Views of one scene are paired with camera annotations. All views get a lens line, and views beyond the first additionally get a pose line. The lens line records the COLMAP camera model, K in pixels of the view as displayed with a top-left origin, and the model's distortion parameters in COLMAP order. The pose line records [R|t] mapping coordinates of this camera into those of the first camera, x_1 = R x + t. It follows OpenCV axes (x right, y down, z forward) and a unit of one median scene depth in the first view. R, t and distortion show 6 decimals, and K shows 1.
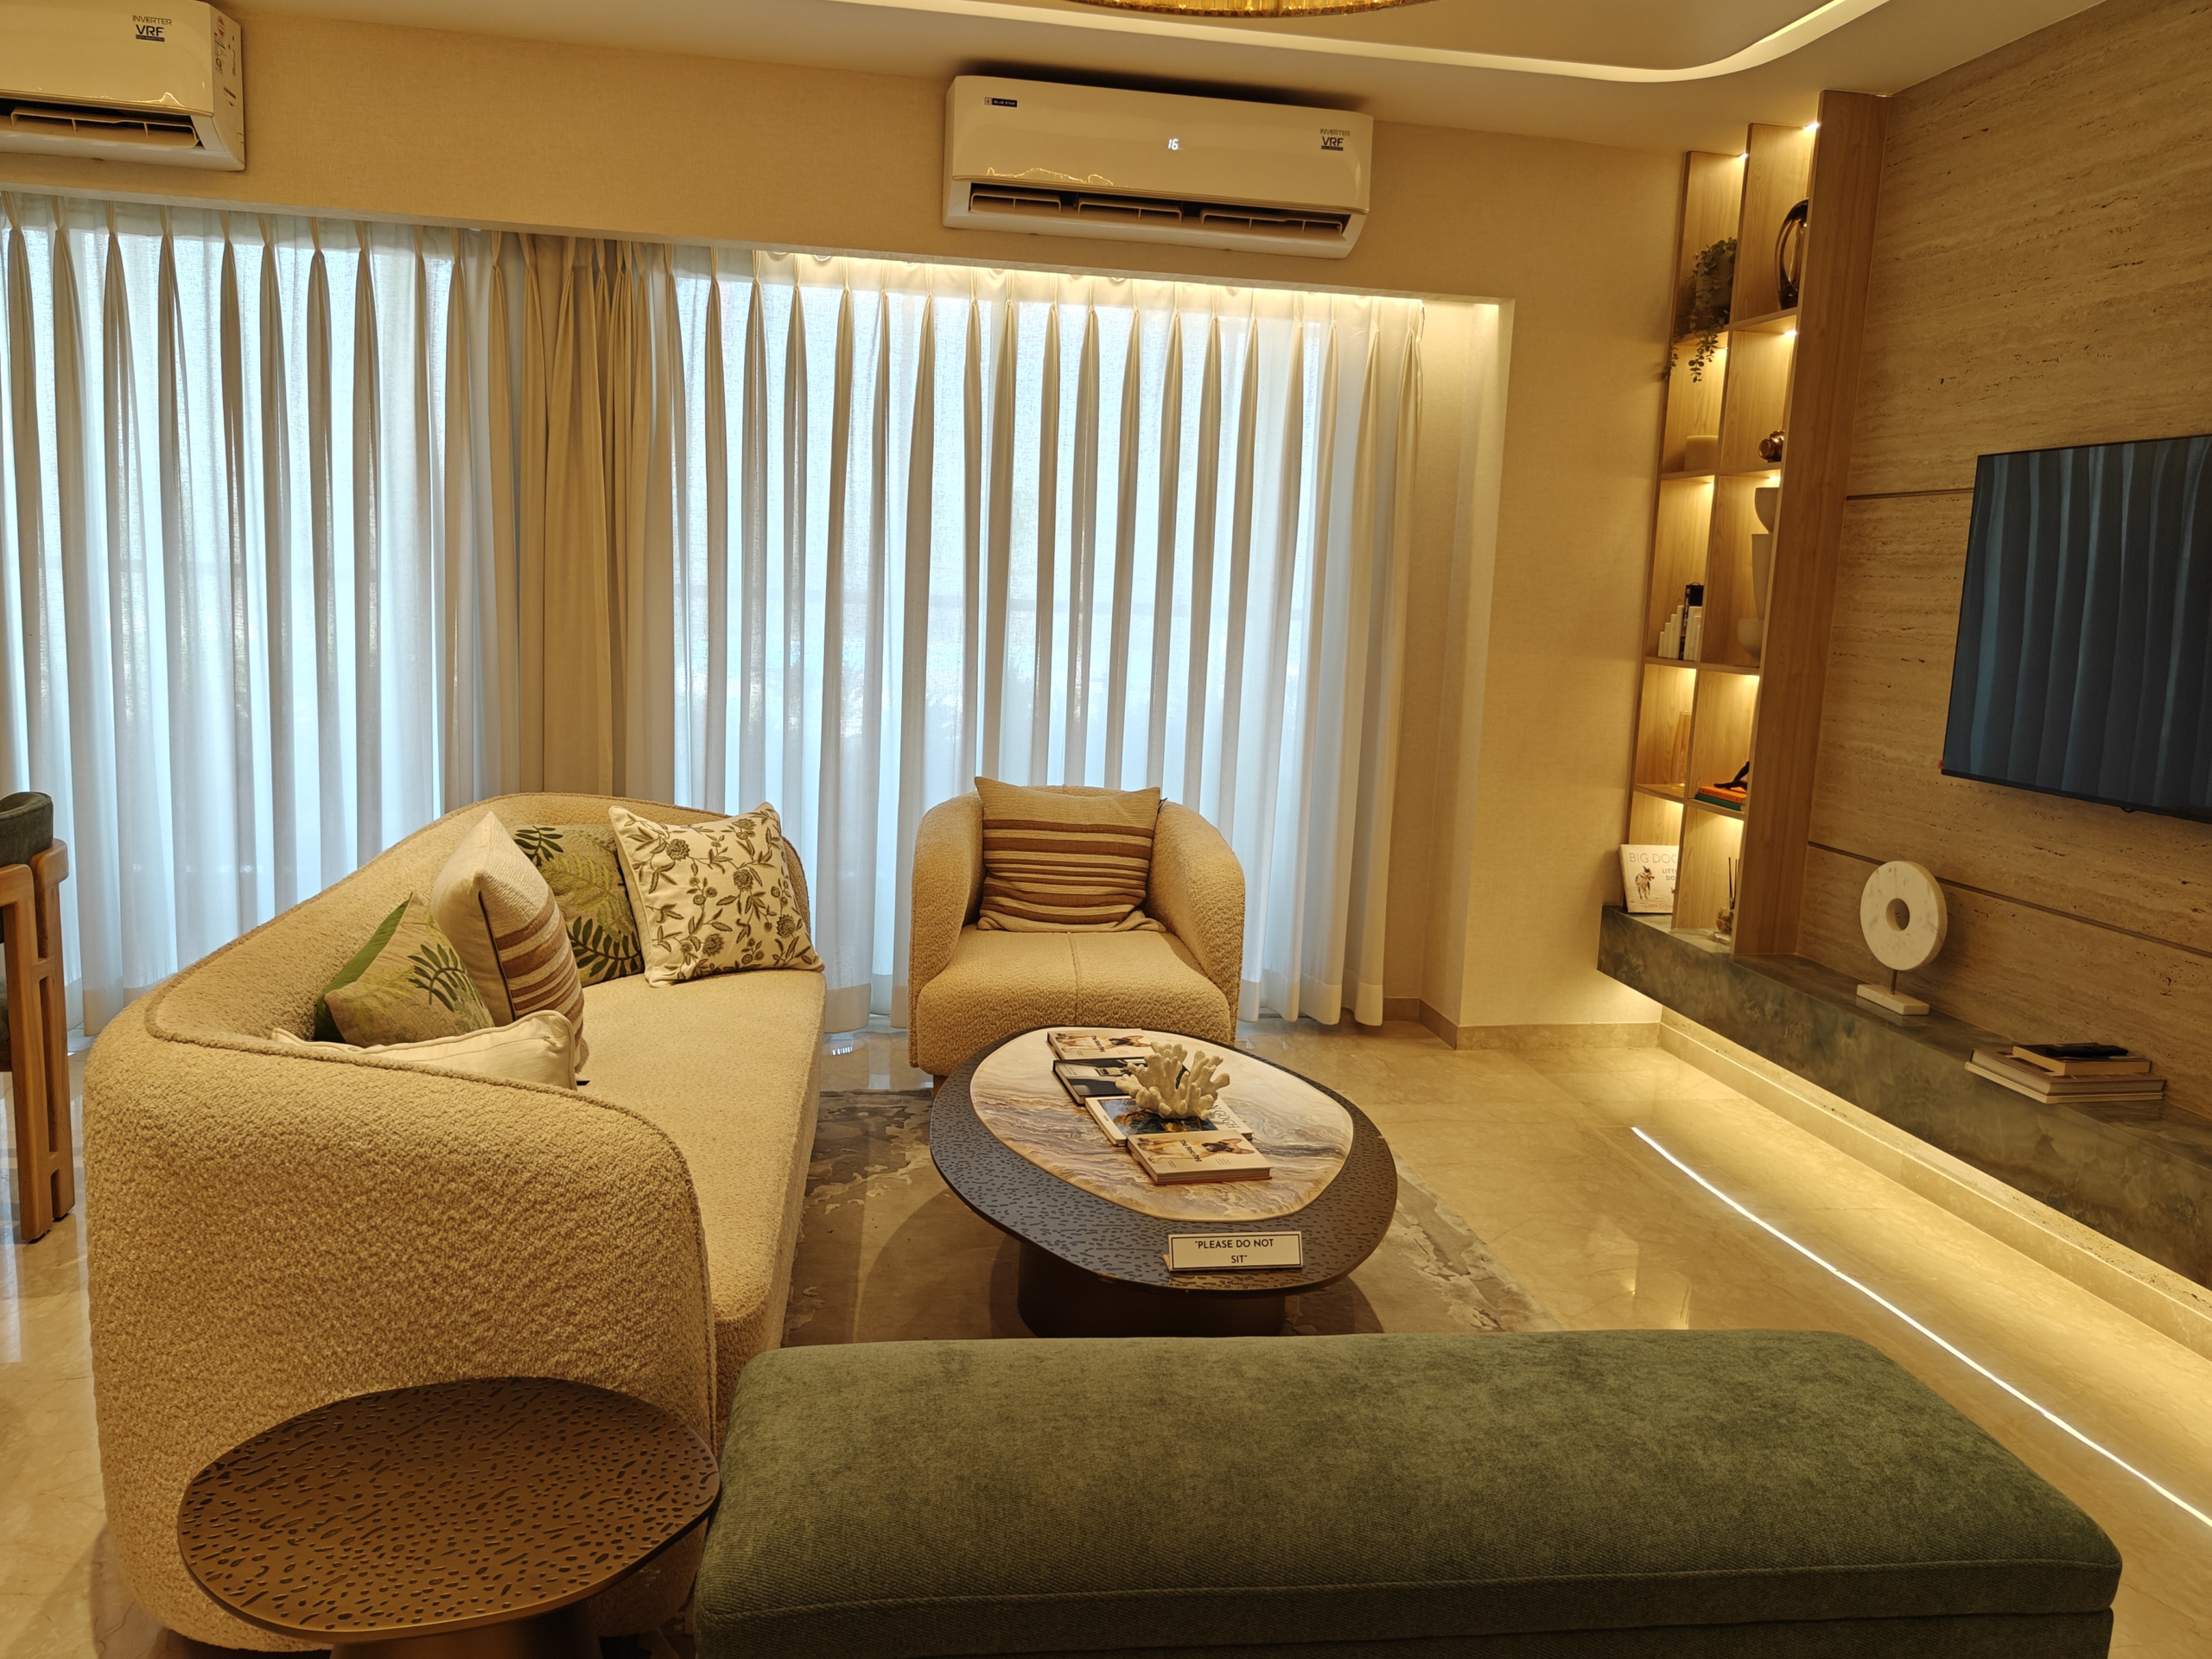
lens RADIAL K [[1602.4, 0, 1107.7], [0, 1602.4, 815.4], [0, 0, 1]] dist [0.037785, 0.000641]
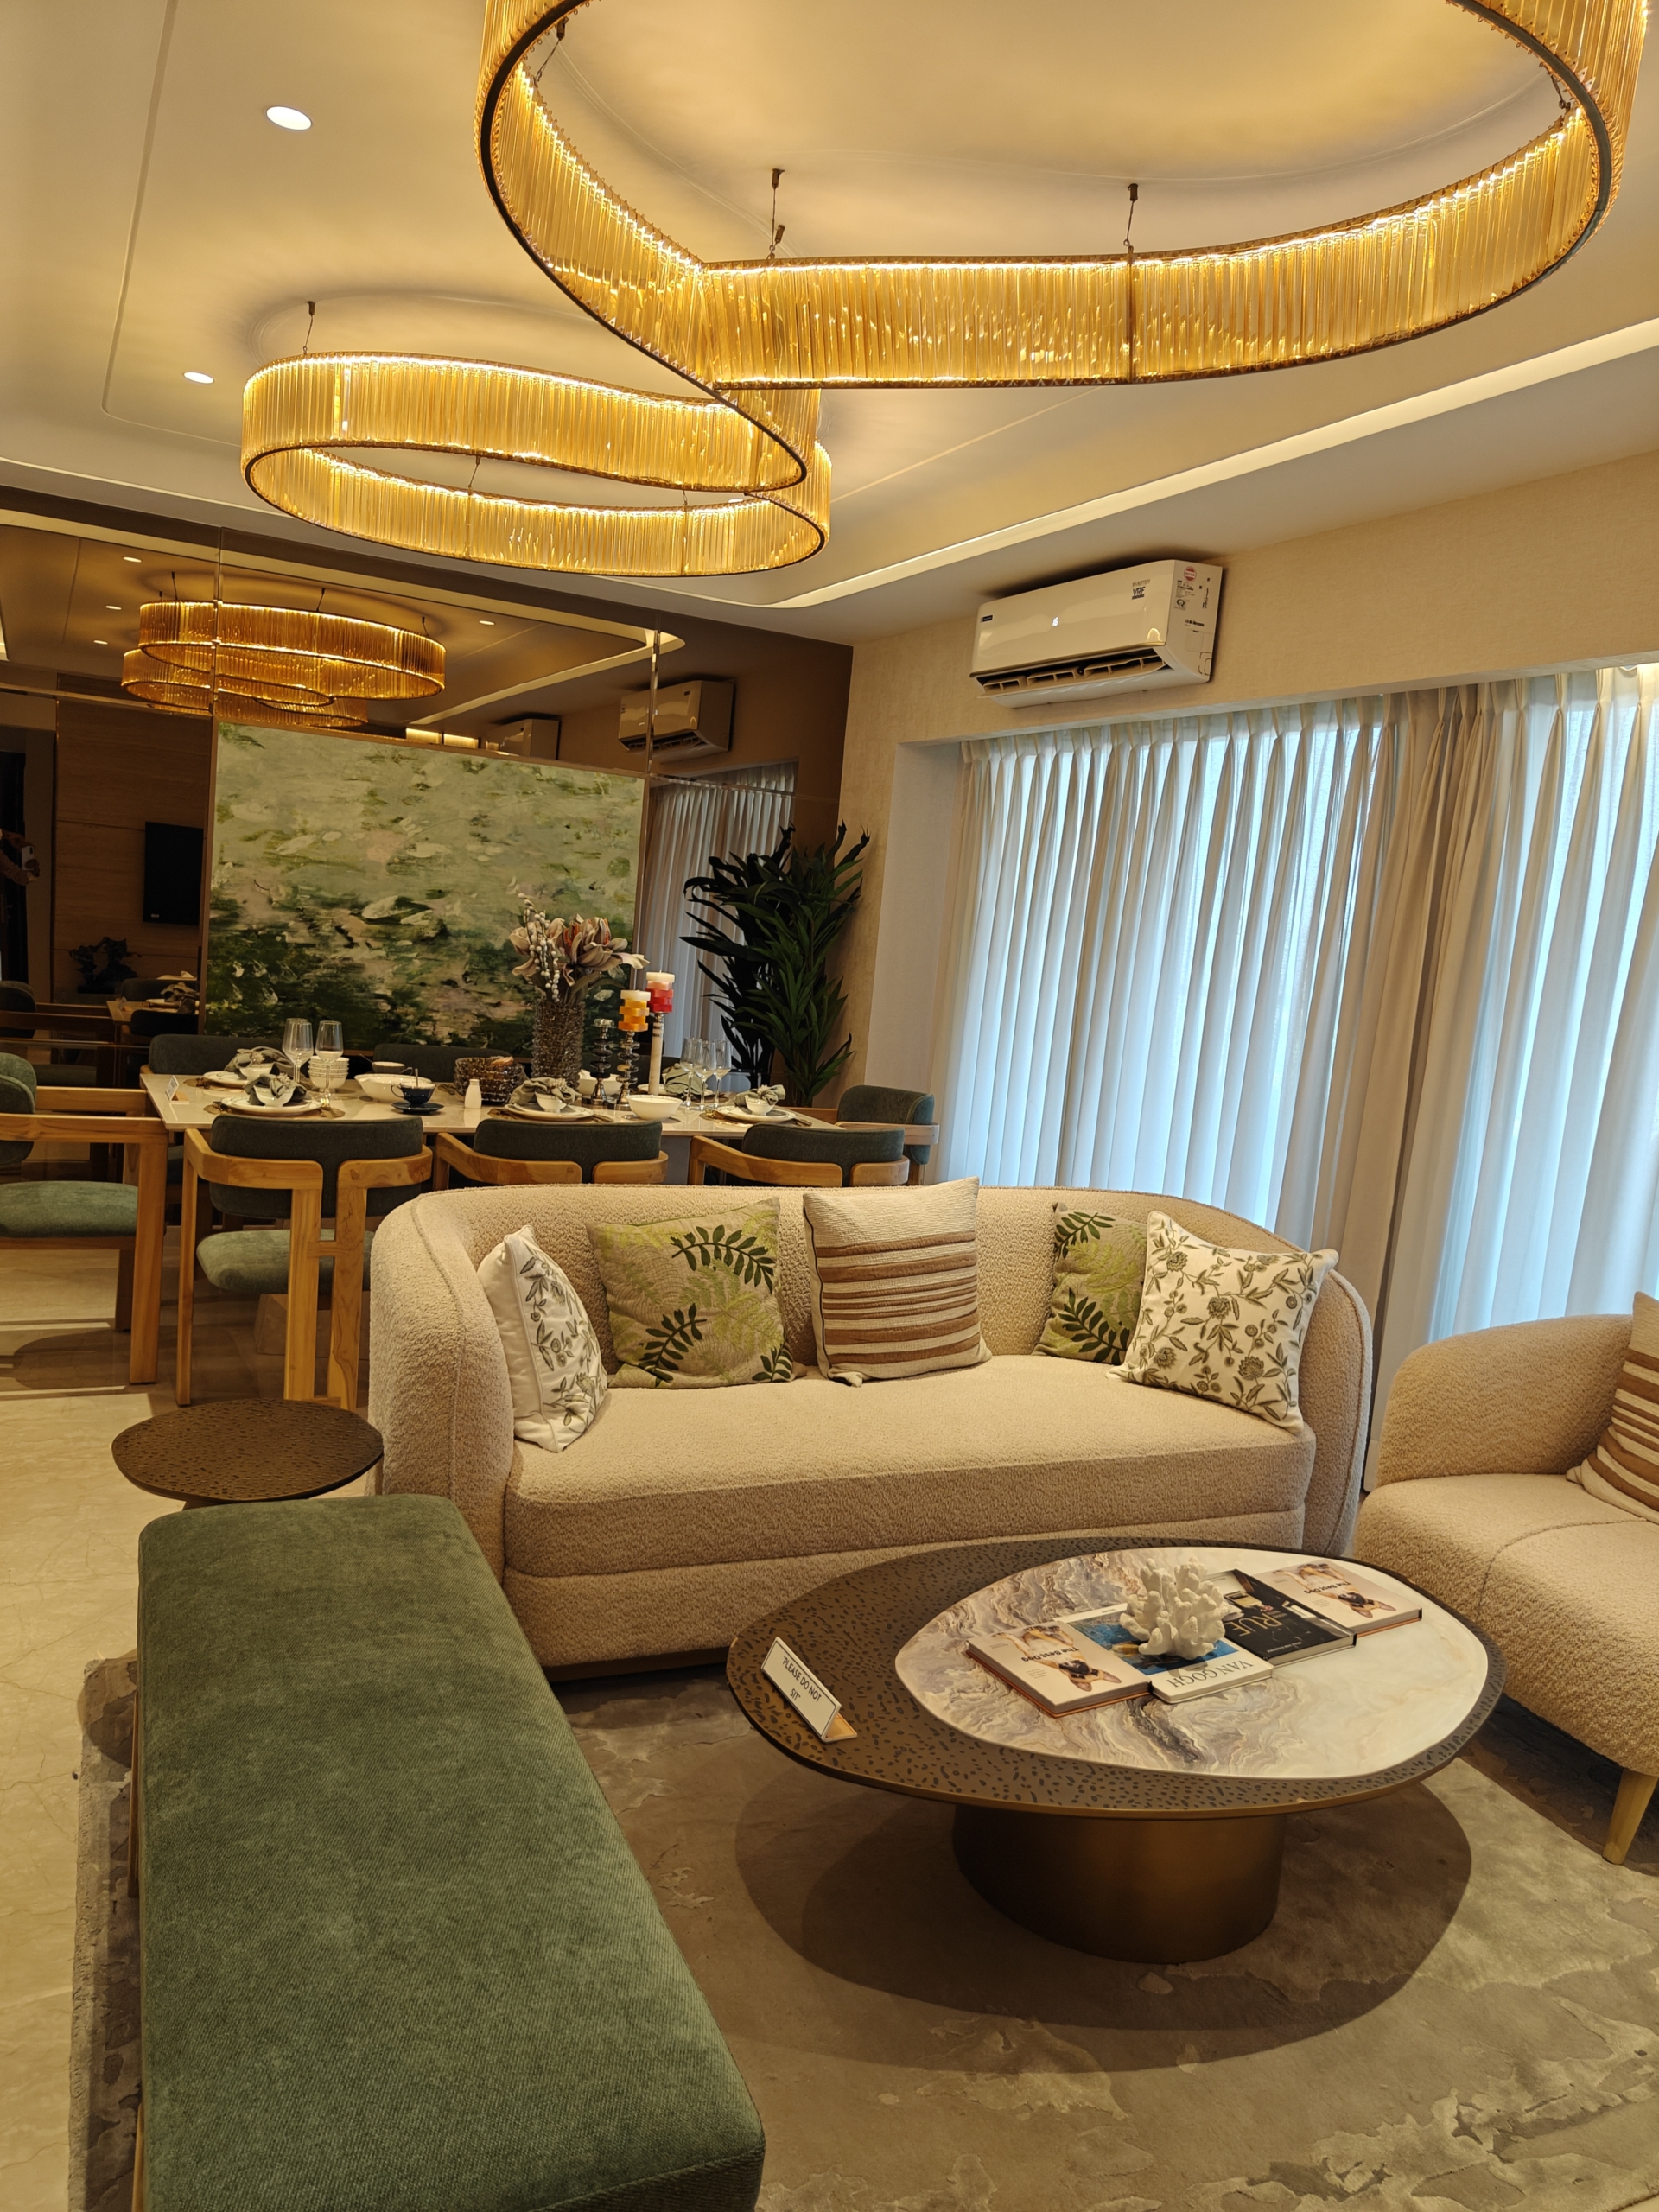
lens RADIAL K [[1602.4, 0, 829.5], [0, 1602.4, 1106.0], [0, 0, 1]] dist [0.037785, 0.000641]
pose [[0.291465, 0.100539, -0.951283, 0.635251], [-0.222801, 0.974246, 0.034701, -0.061943], [0.930273, 0.201833, 0.306359, 0.451953]]
